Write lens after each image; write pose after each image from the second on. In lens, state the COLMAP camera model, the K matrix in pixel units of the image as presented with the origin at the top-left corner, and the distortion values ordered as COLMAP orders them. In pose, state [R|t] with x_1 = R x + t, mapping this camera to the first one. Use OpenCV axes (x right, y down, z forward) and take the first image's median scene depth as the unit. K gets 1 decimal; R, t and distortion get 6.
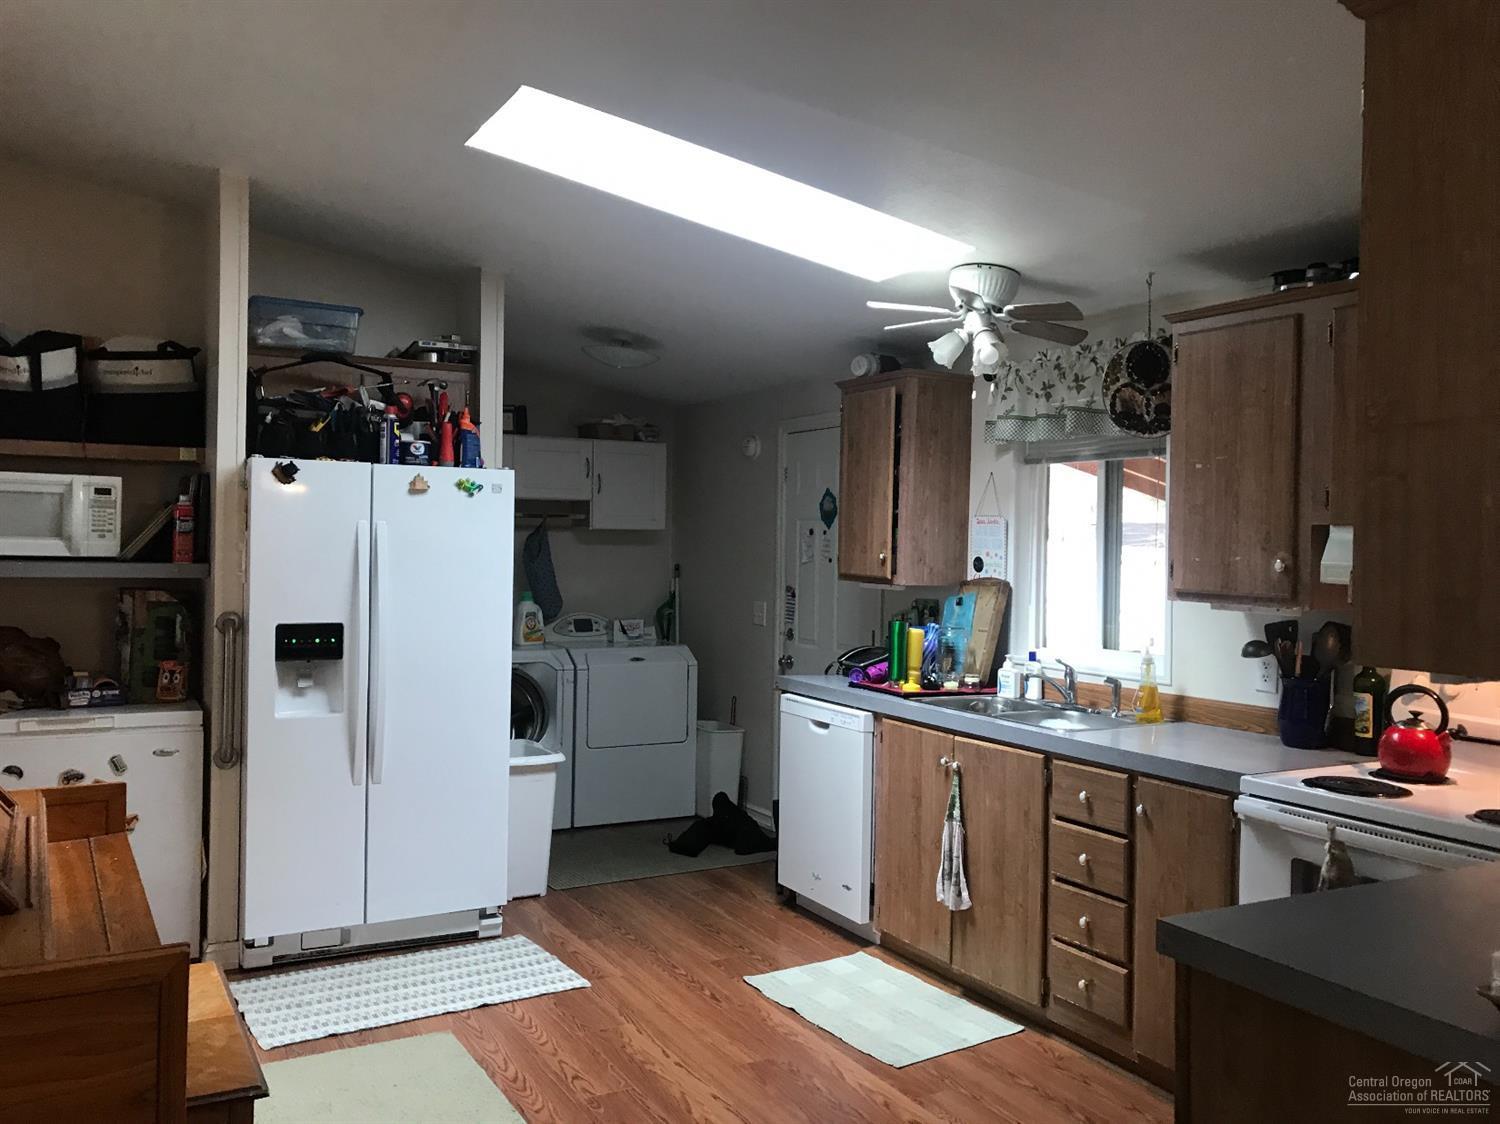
lens RADIAL K [[1232.5, 0, 714.7], [0, 1232.5, 548.2], [0, 0, 1]] dist [0.023431, -0.015871]
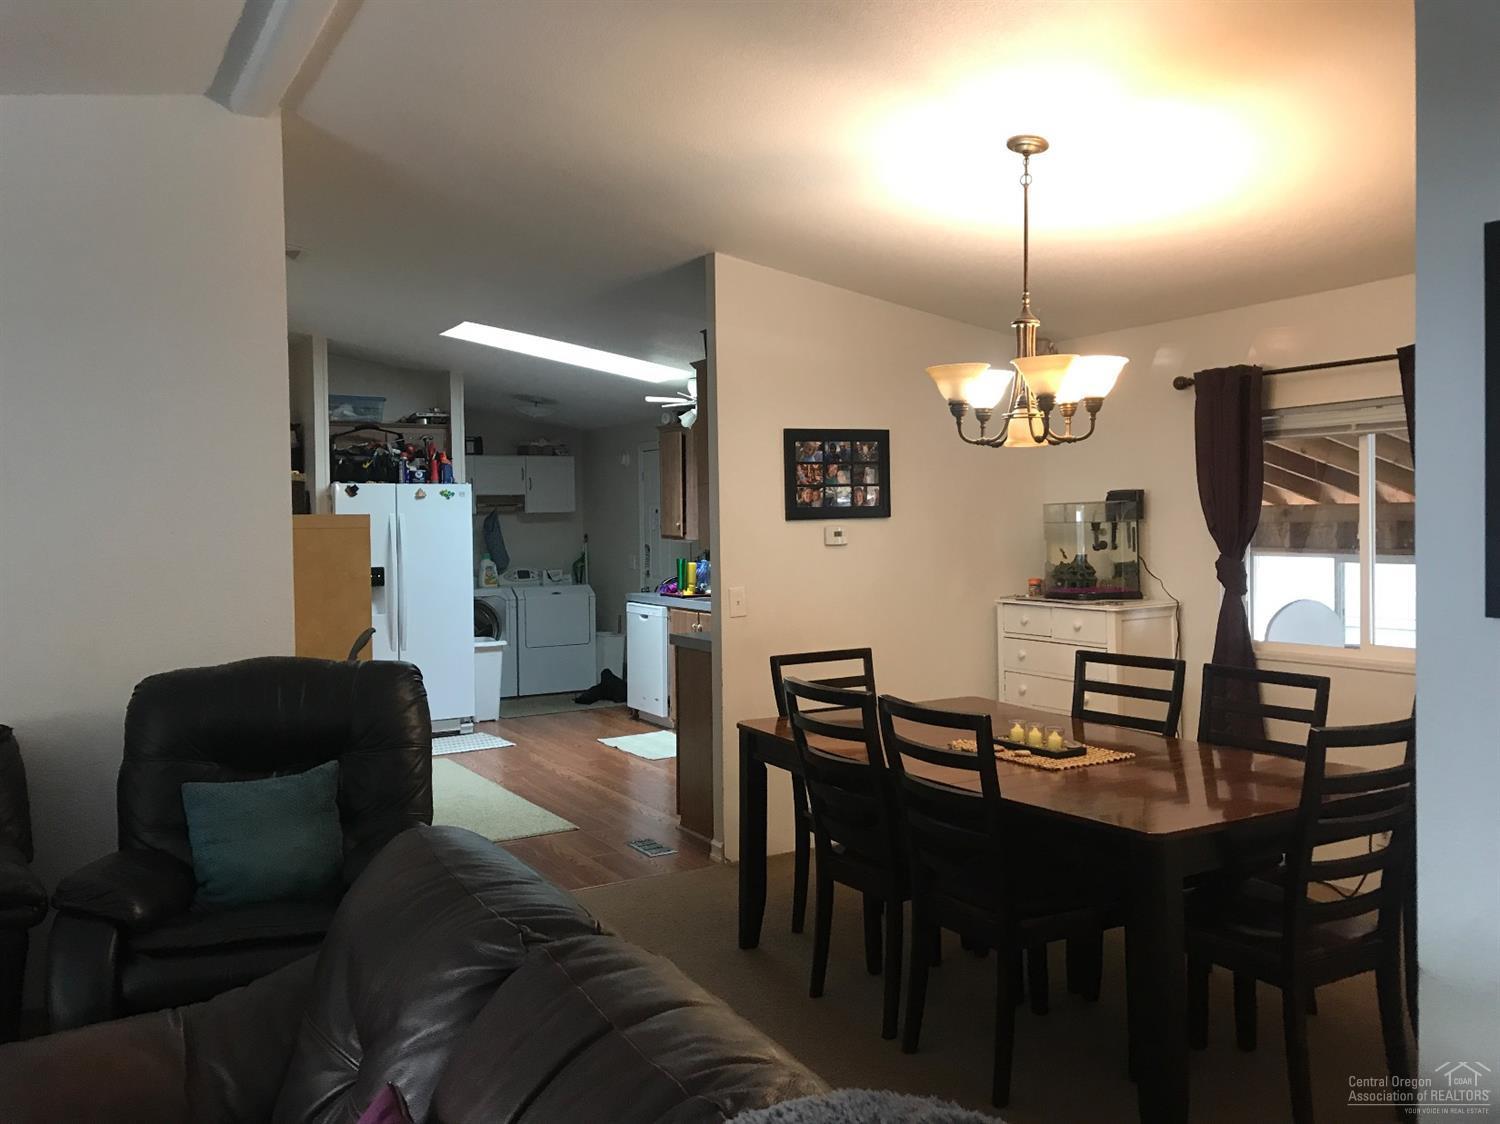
lens RADIAL K [[1232.5, 0, 767.8], [0, 1232.5, 538.2], [0, 0, 1]] dist [0.023431, -0.015871]
pose [[0.997859, -0.030470, 0.057879, 0.170573], [0.029707, 0.999461, 0.014007, 0.005741], [-0.058274, -0.012257, 0.998225, -0.872320]]
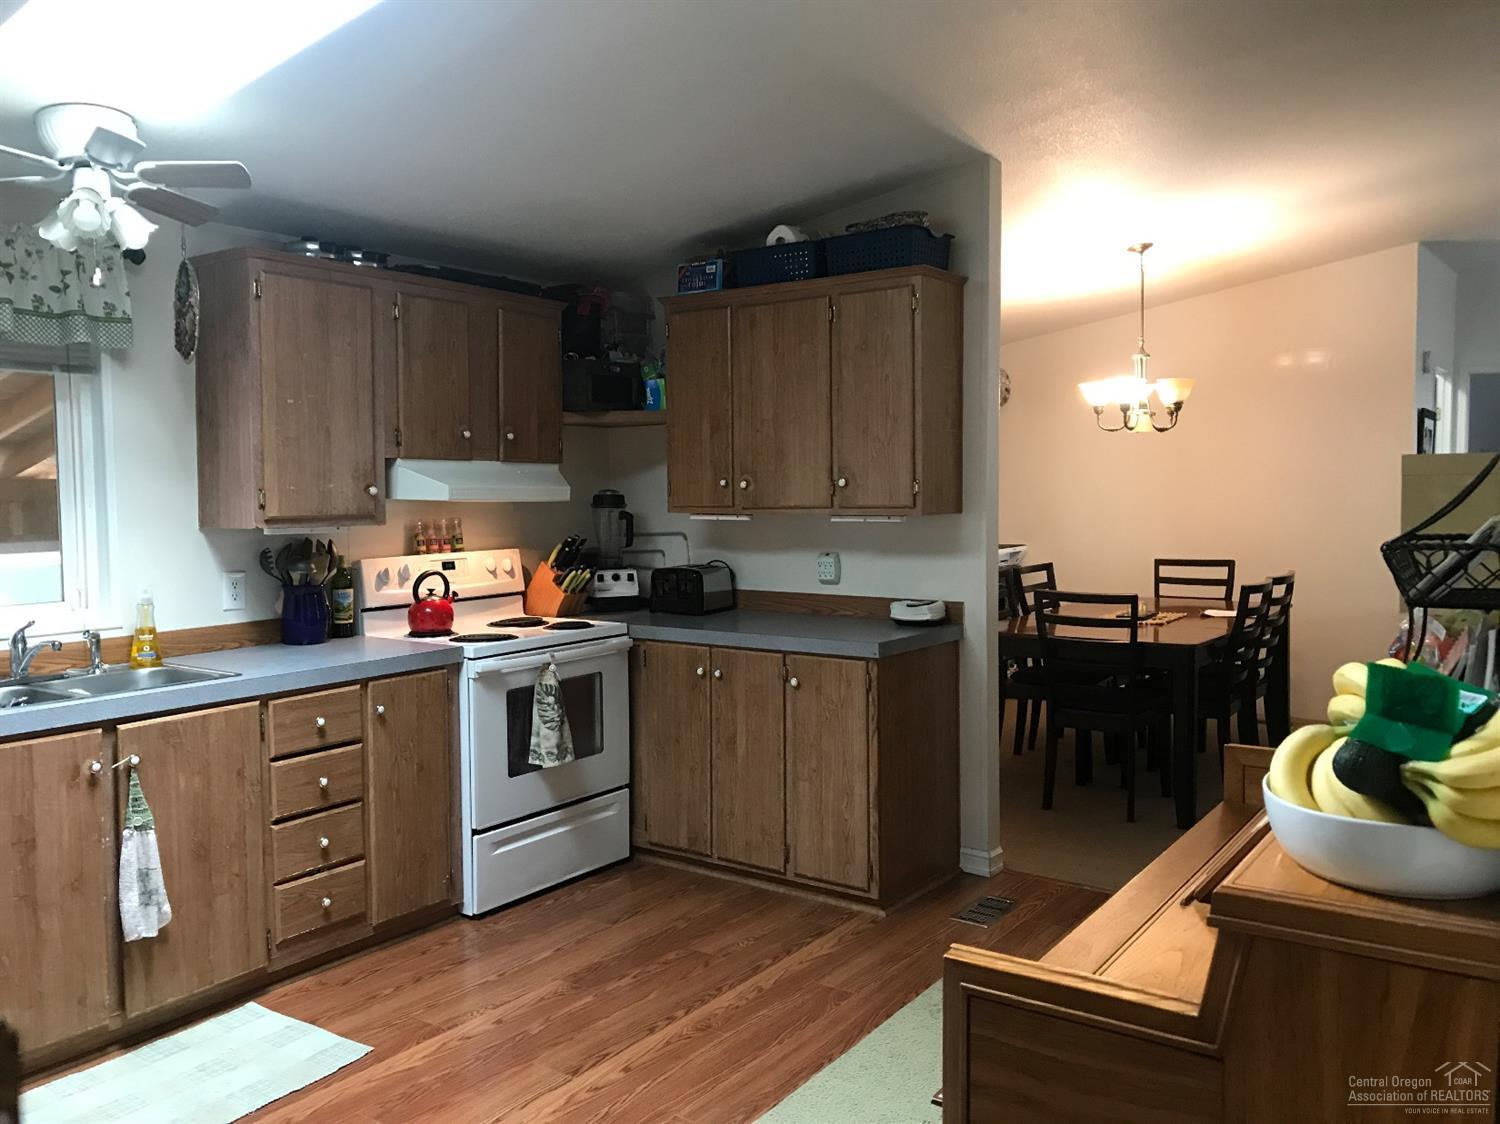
lens RADIAL K [[1232.5, 0, 749.8], [0, 1232.5, 555.7], [0, 0, 1]] dist [0.023431, -0.015871]
pose [[-0.440045, -0.061458, 0.895870, -0.601307], [0.011537, 0.997186, 0.074075, -0.005881], [-0.897902, 0.042932, -0.438097, 0.884208]]
